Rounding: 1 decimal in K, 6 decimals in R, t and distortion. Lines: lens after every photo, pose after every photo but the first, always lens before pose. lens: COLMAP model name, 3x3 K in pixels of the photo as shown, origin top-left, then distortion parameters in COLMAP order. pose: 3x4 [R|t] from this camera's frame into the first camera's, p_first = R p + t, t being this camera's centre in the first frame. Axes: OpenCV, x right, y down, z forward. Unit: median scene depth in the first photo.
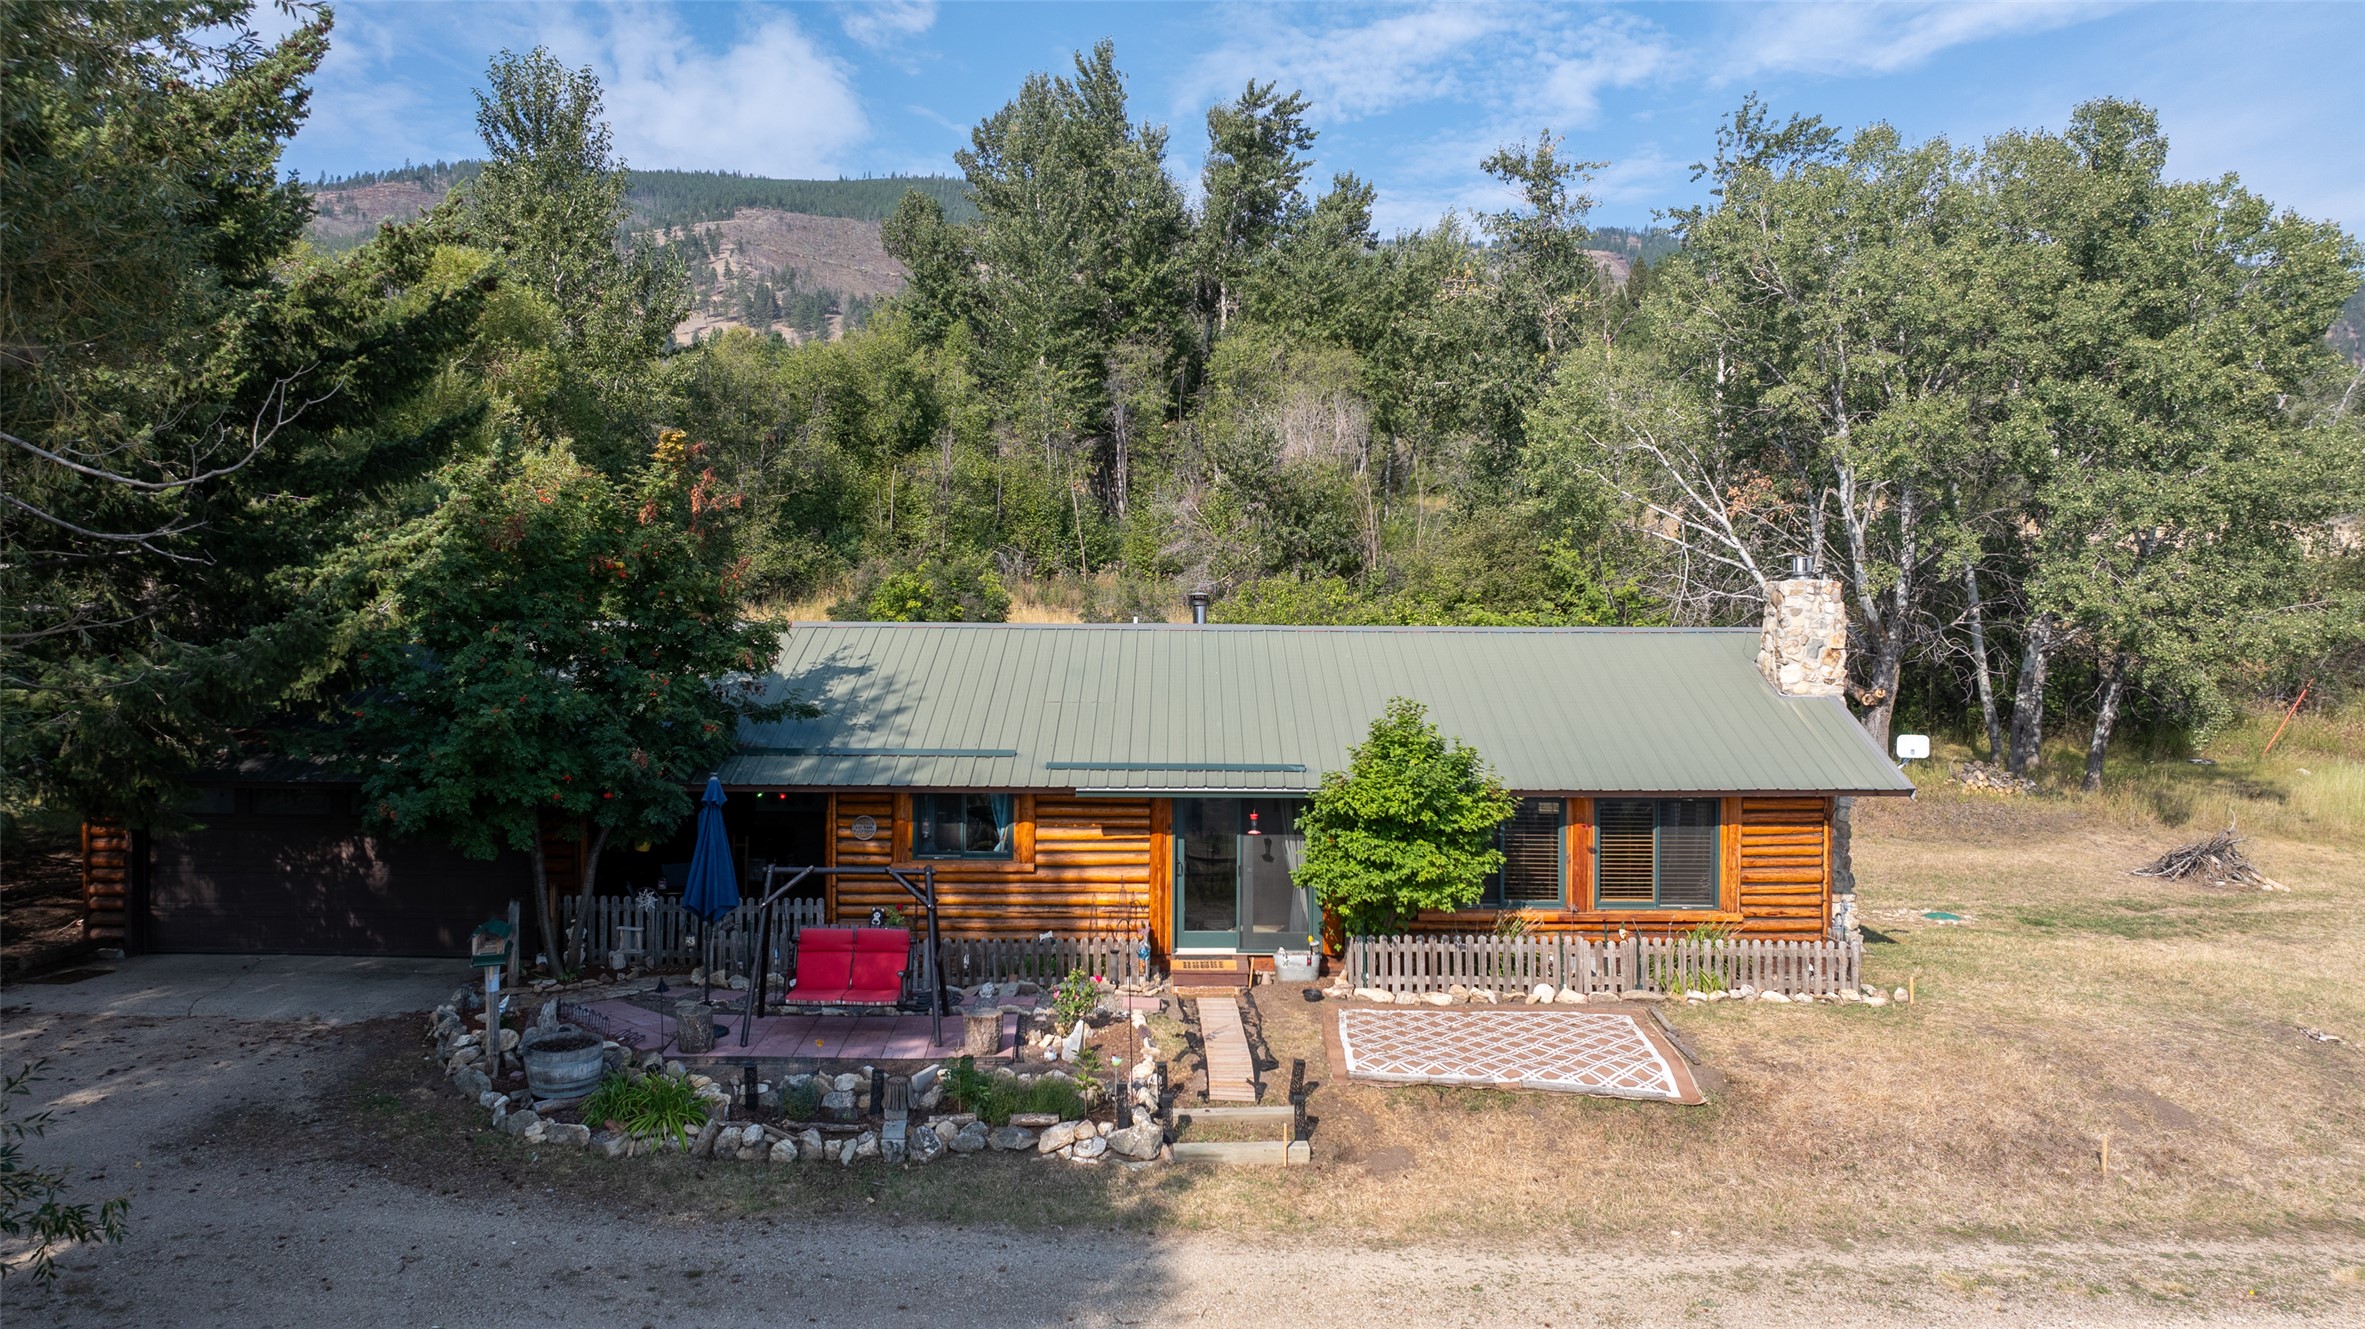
lens RADIAL K [[1660.1, 0, 1194.8], [0, 1660.1, 660.8], [0, 0, 1]] dist [-0.025593, 0.021160]
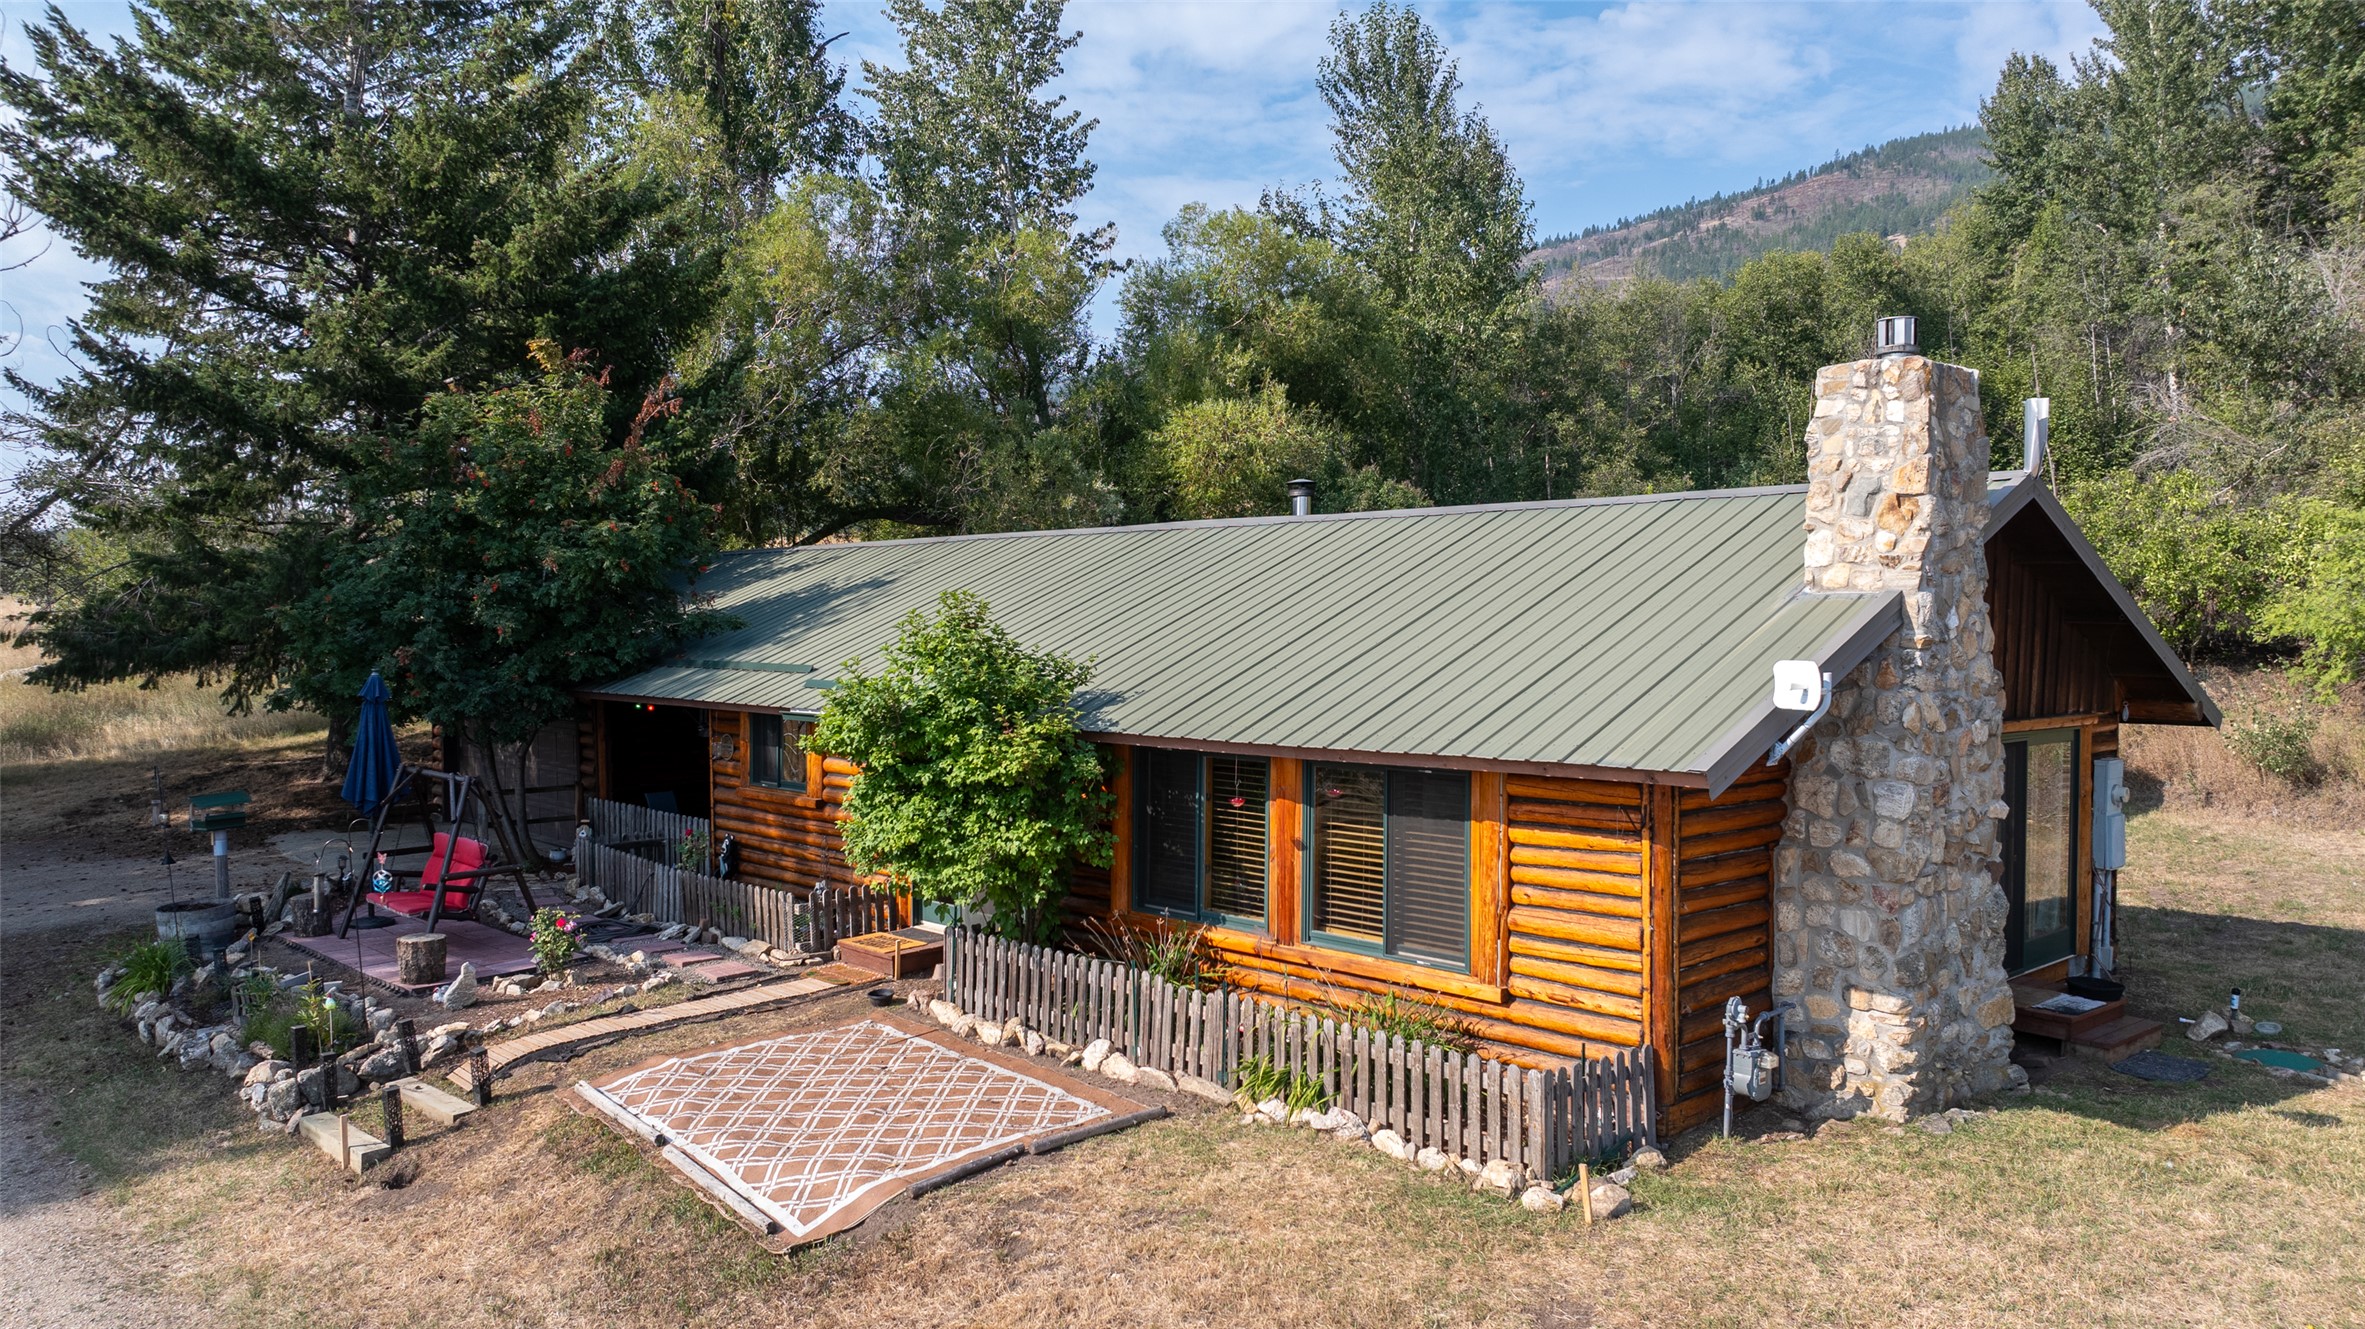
lens RADIAL K [[1660.1, 0, 1196.8], [0, 1660.1, 670.2], [0, 0, 1]] dist [-0.025593, 0.021160]
pose [[0.685221, 0.017287, -0.728130, 0.408672], [-0.003793, 0.999789, 0.020166, 0.024099], [0.728325, -0.011056, 0.685143, 0.349864]]
